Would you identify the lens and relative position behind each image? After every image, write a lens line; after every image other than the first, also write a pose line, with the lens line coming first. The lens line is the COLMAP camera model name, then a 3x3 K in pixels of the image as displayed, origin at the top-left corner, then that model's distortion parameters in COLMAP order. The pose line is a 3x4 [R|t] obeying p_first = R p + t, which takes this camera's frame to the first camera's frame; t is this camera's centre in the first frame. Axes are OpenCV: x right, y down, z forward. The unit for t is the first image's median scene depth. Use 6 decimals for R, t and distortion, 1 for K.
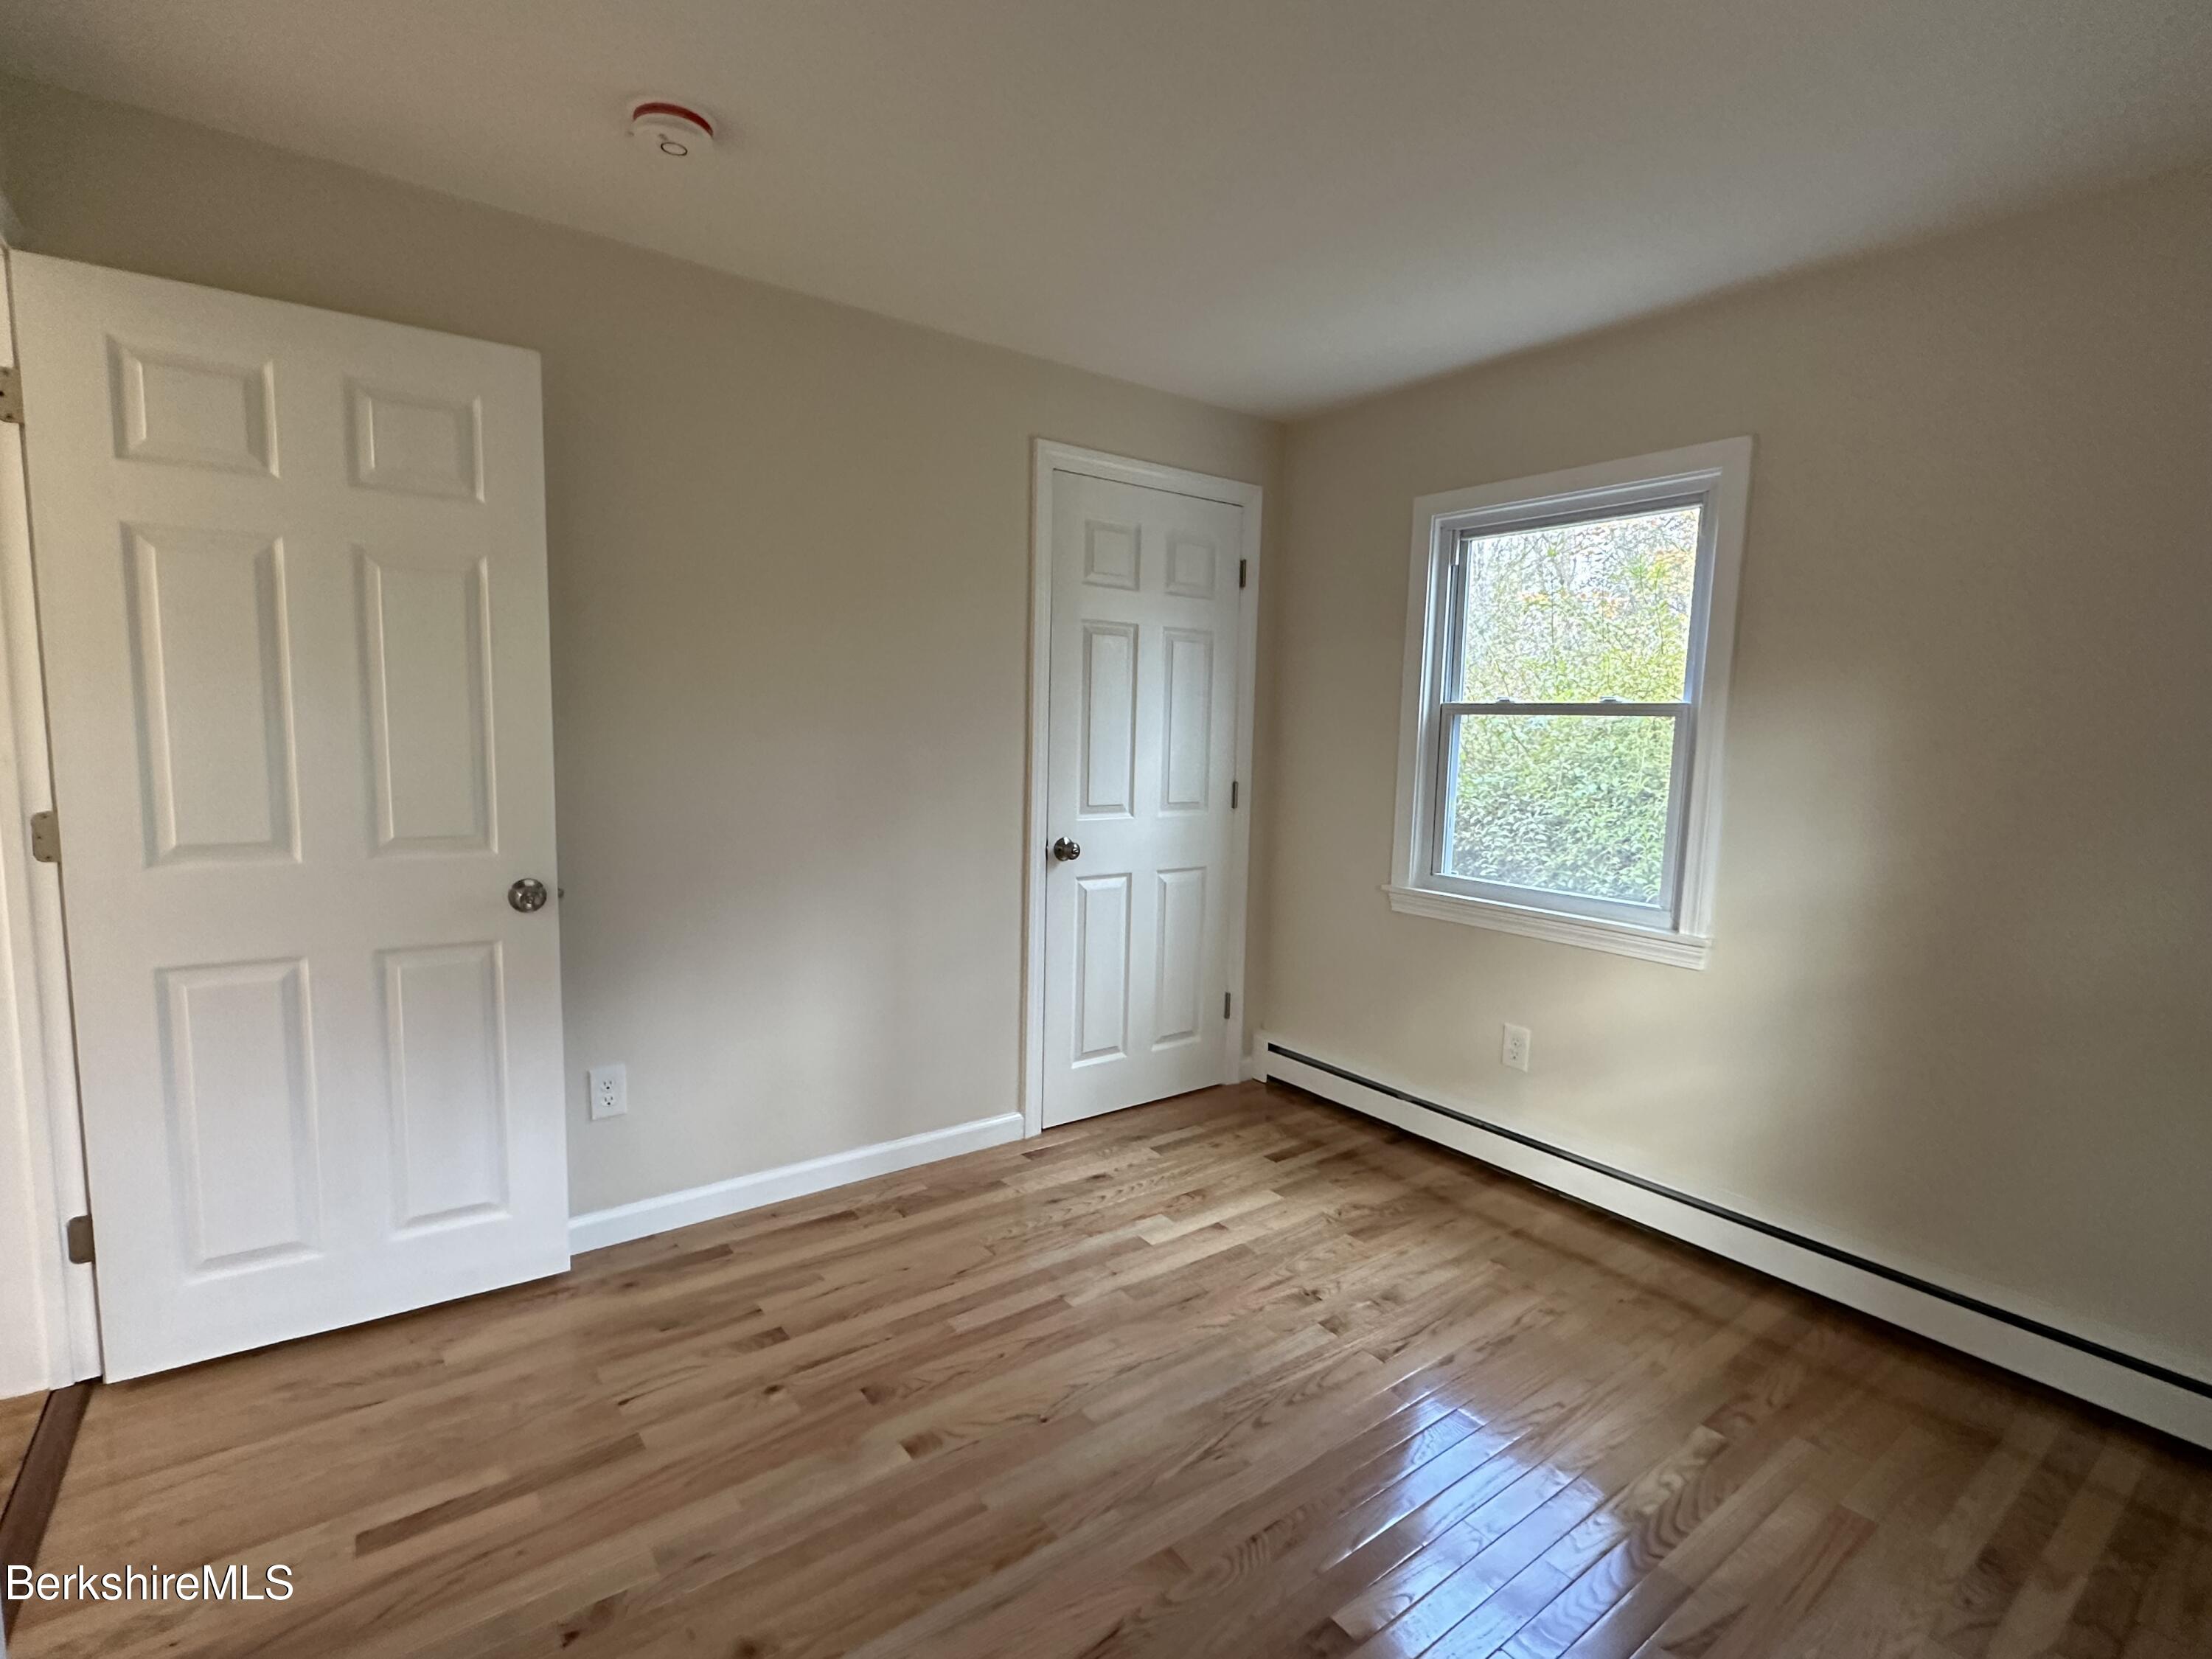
lens RADIAL K [[1094.3, 0, 1159.5], [0, 1094.3, 843.6], [0, 0, 1]] dist [0.002103, 0.000577]
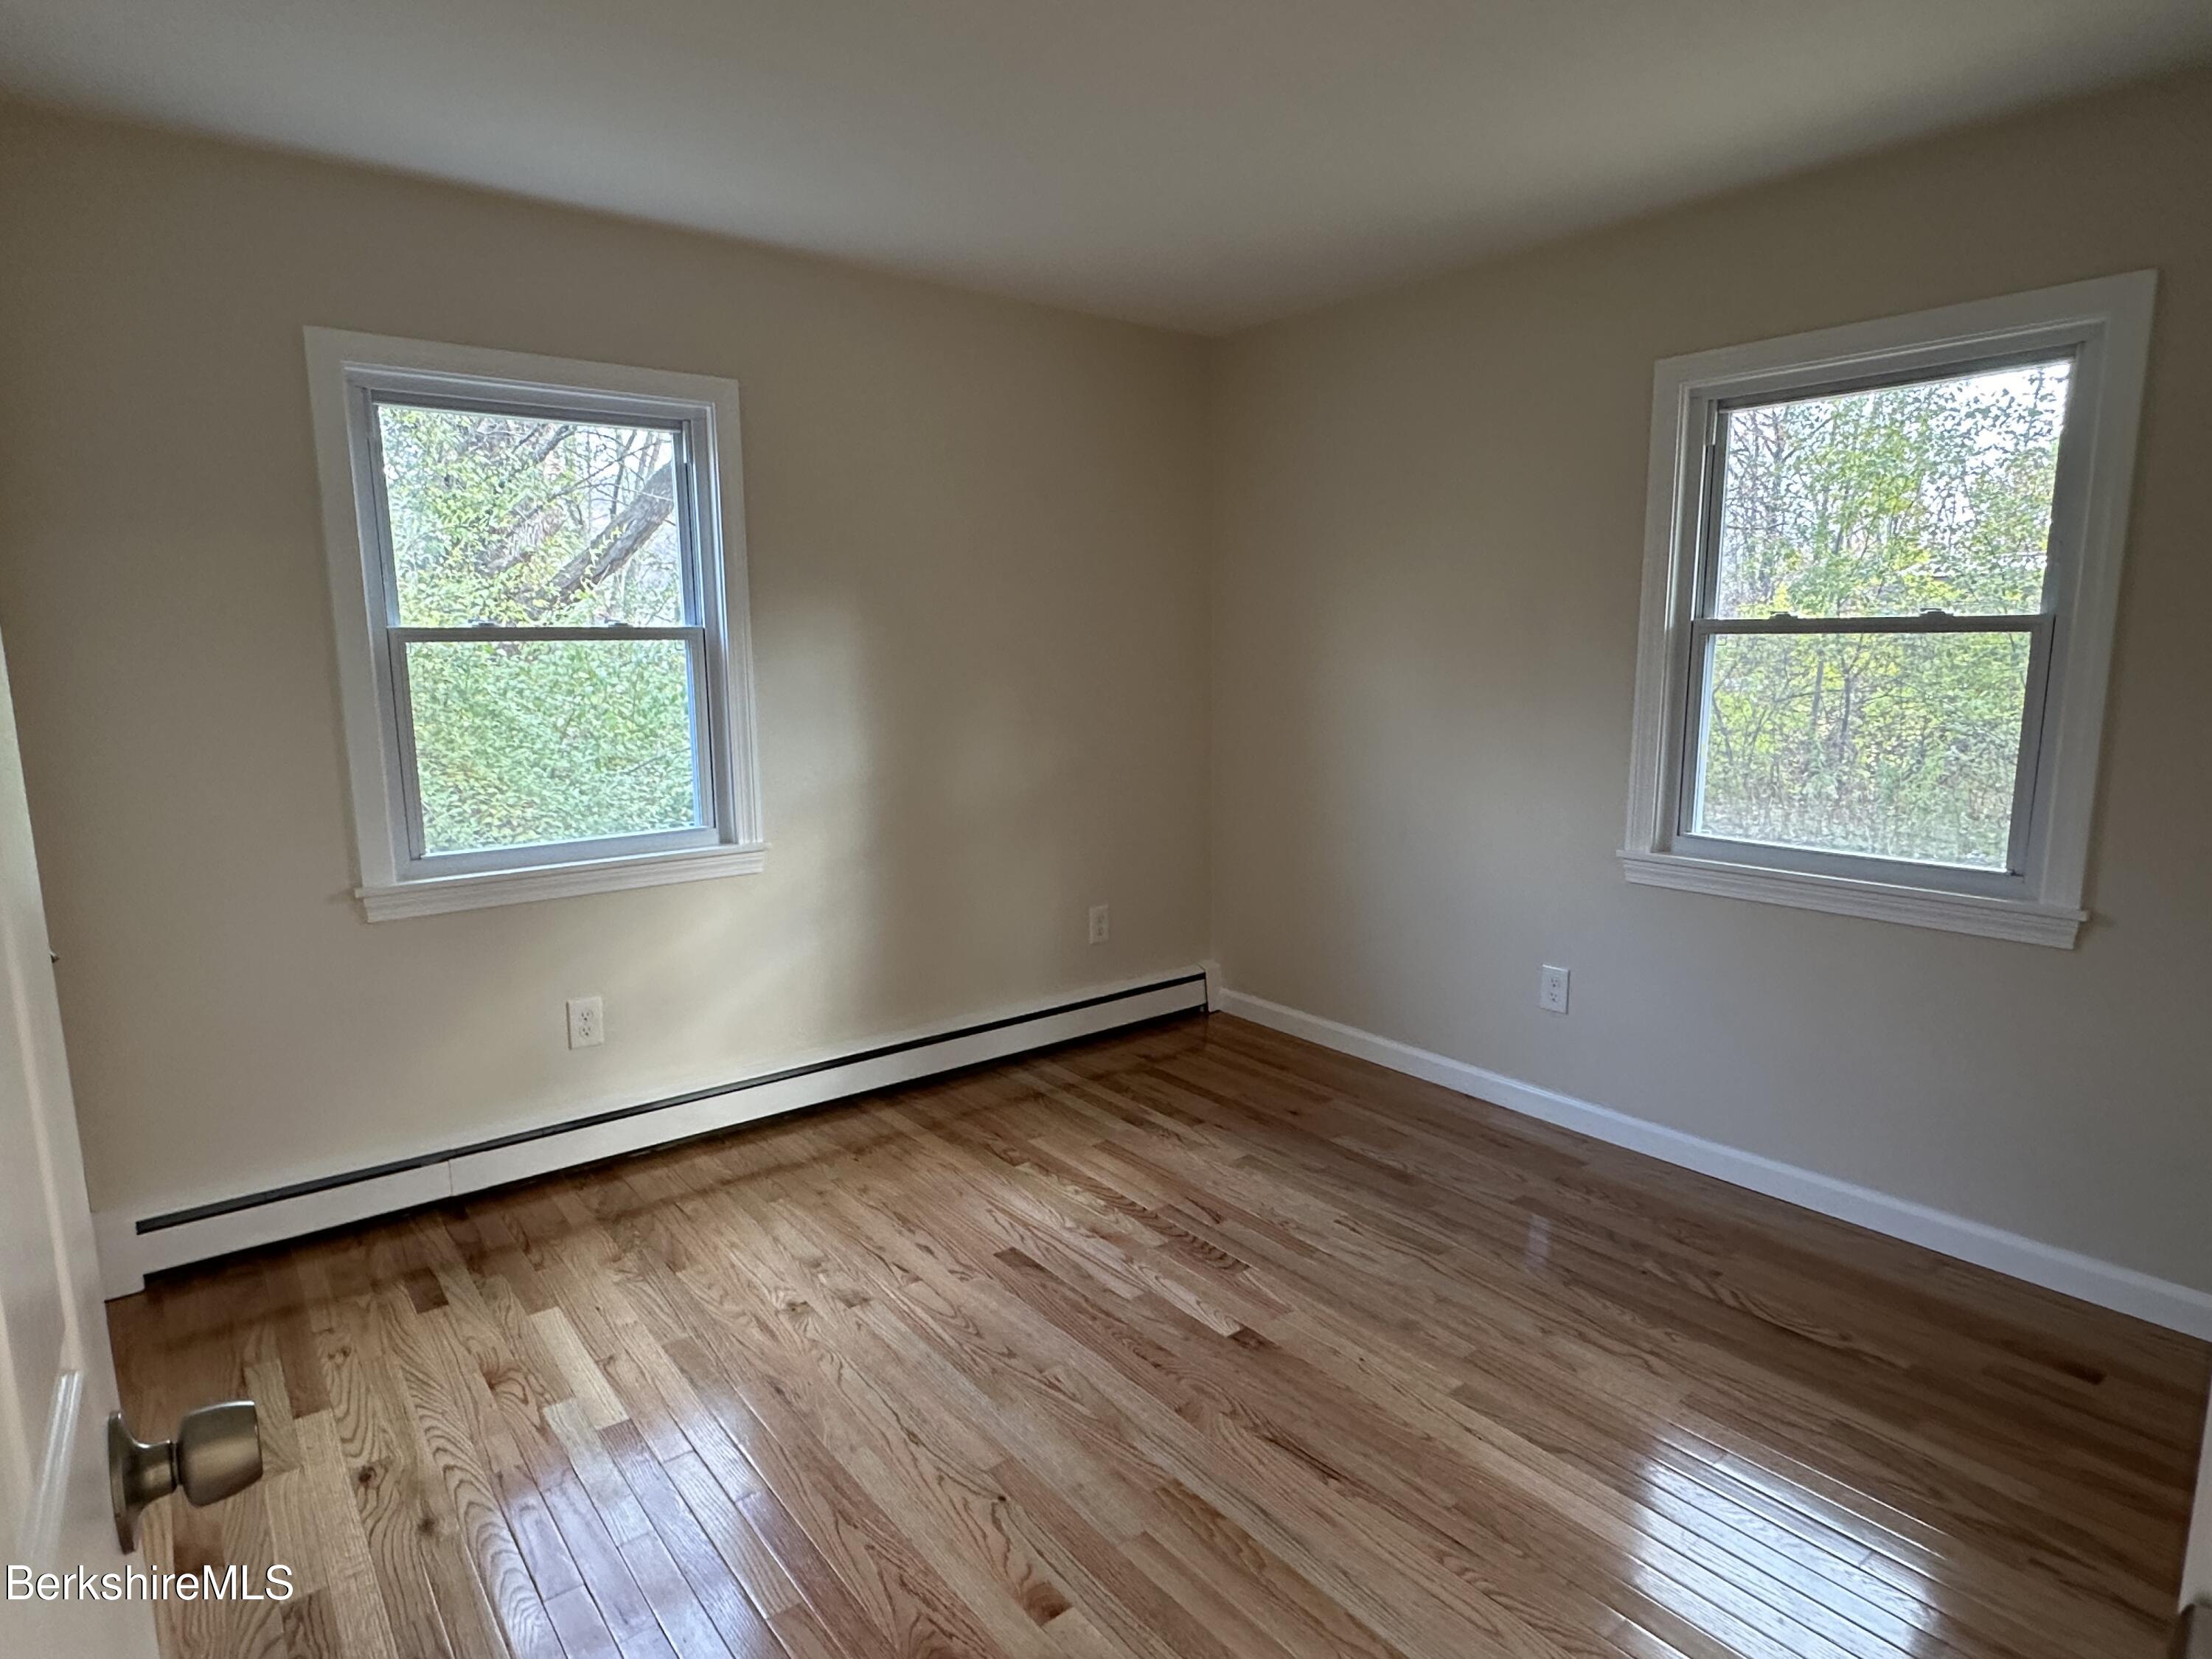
lens RADIAL K [[1204.8, 0, 1138.6], [0, 1204.8, 825.7], [0, 0, 1]] dist [0.000225, 0.000252]
pose [[-0.042635, -0.171115, 0.984328, -0.721494], [0.118493, 0.977404, 0.175044, -0.098908], [-0.992039, 0.124099, -0.021396, 0.659637]]
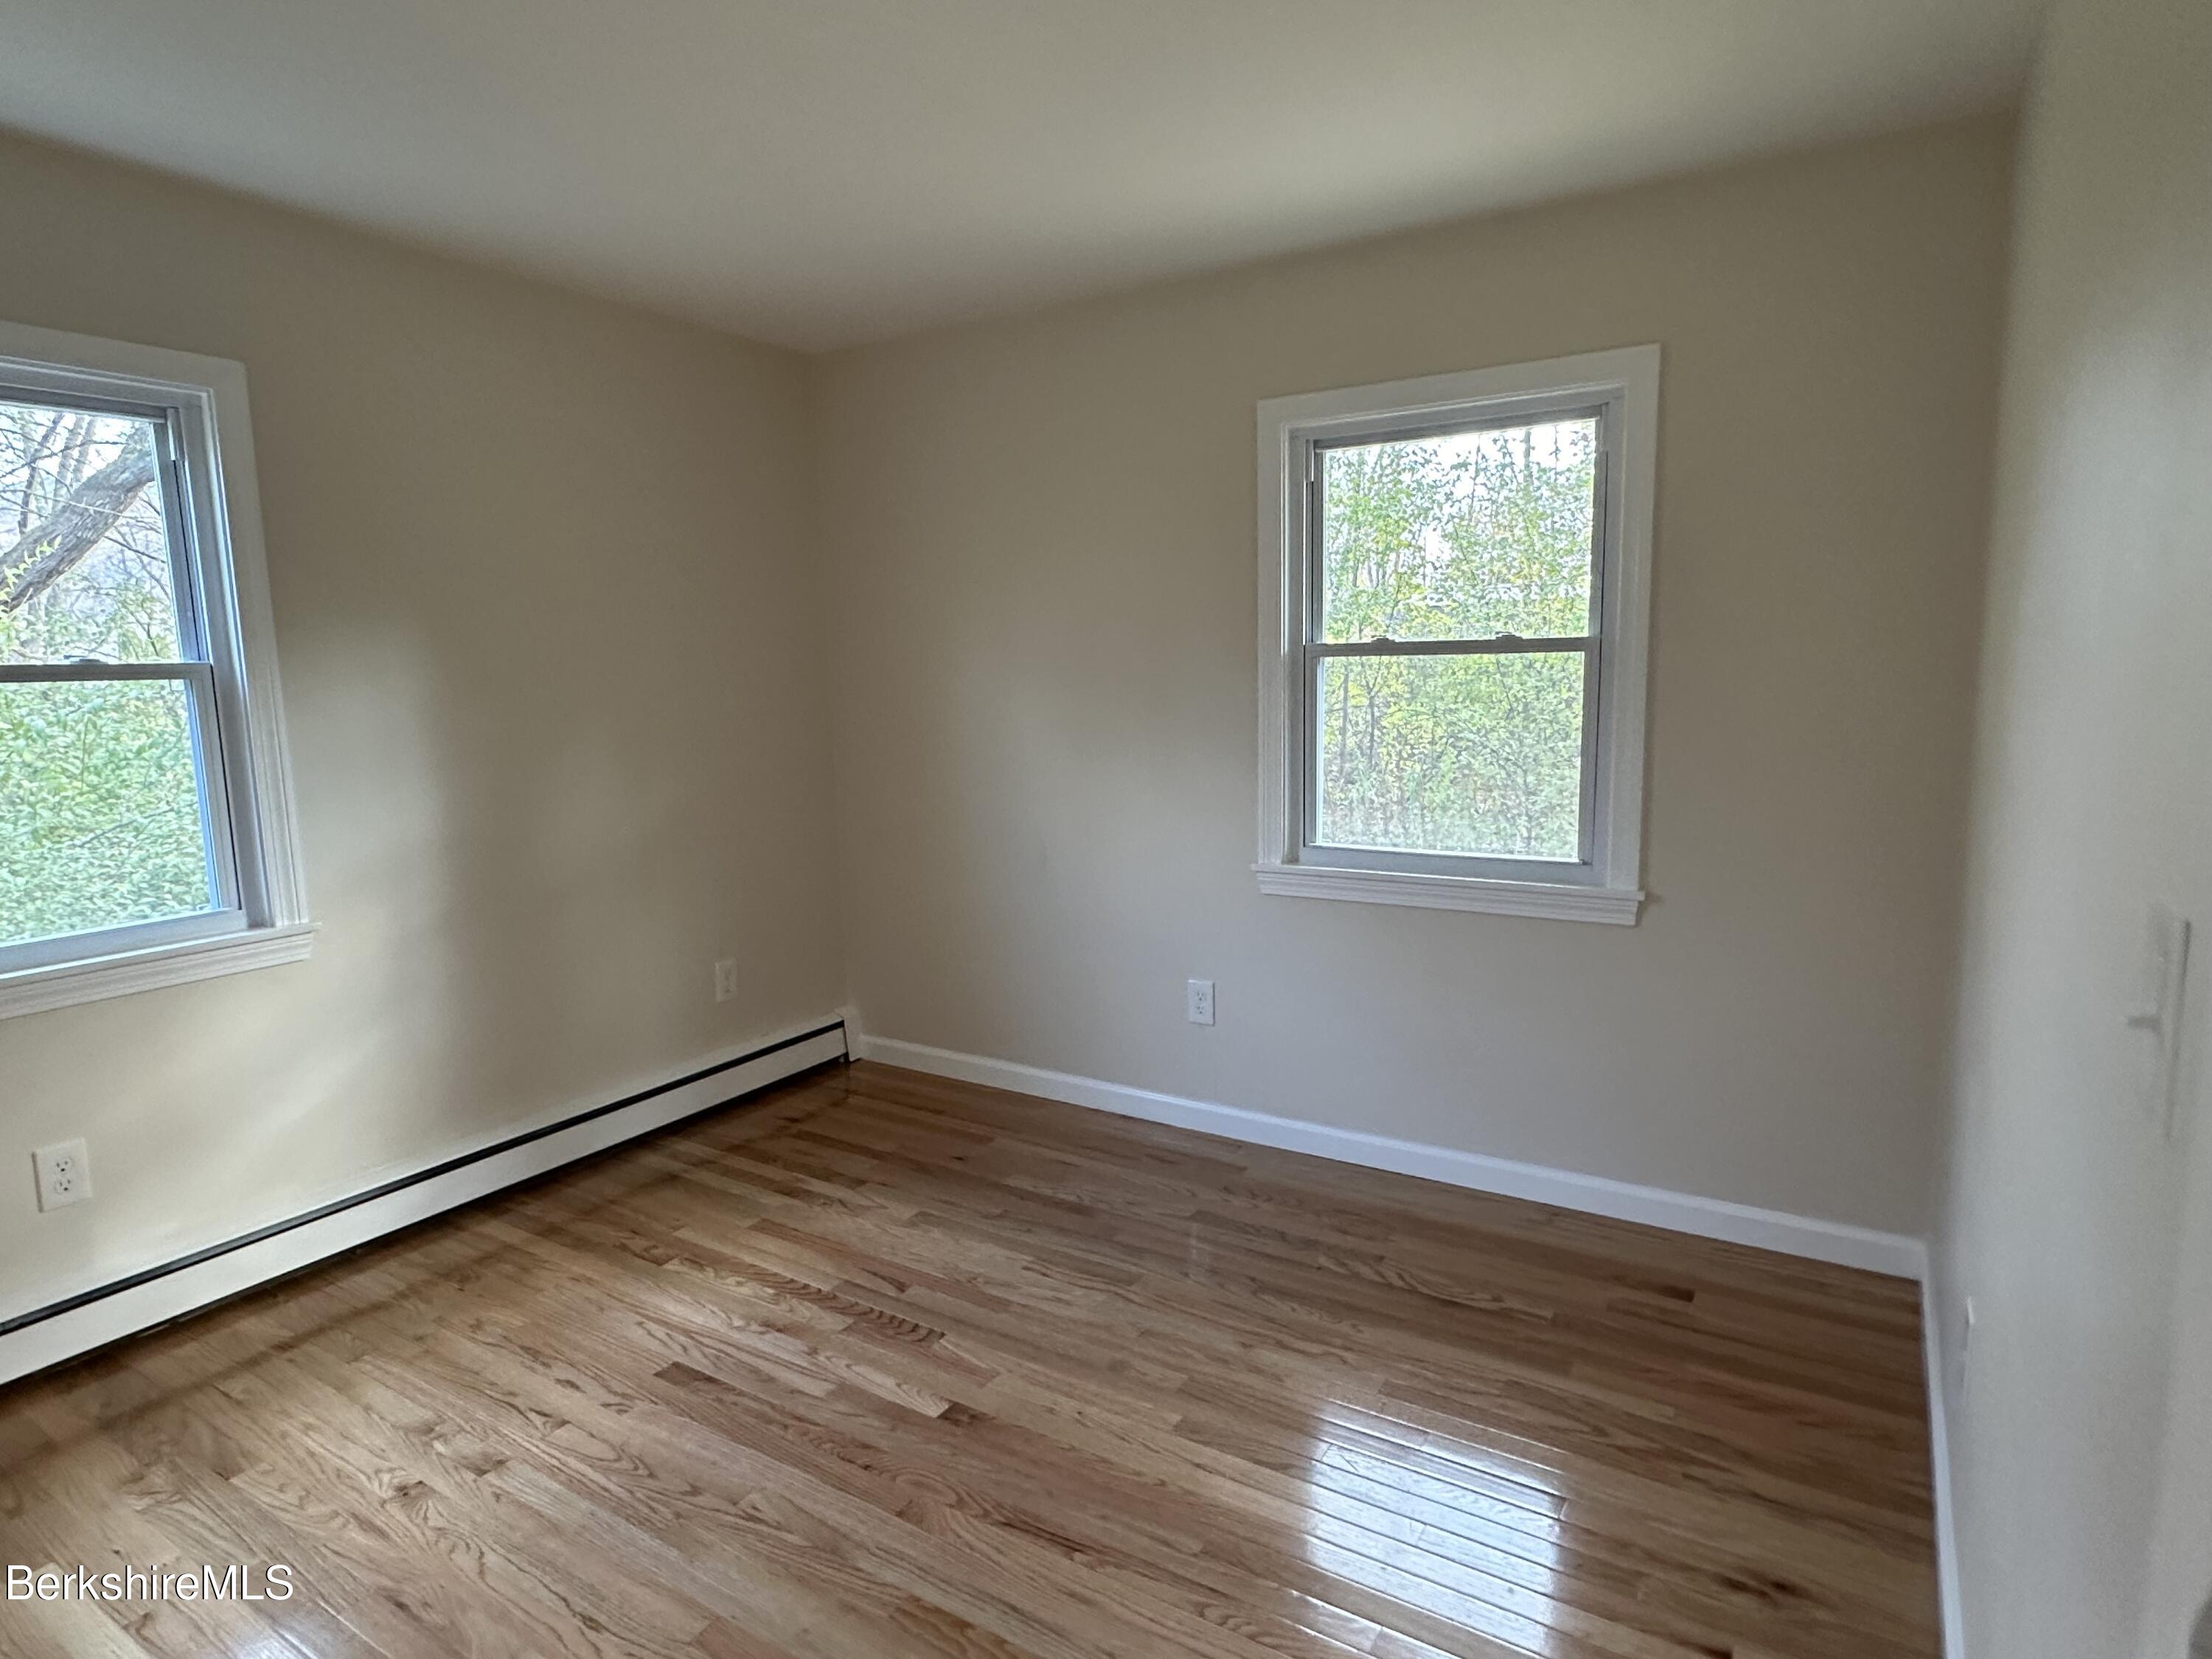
lens RADIAL K [[1200.2, 0, 1106.0], [0, 1200.2, 829.5], [0, 0, 1]] dist [-0.003933, 0.003229]
pose [[-0.356728, -0.140220, 0.923625, -0.656069], [0.119114, 0.973775, 0.193839, -0.104418], [-0.926583, 0.179165, -0.330671, 0.715197]]
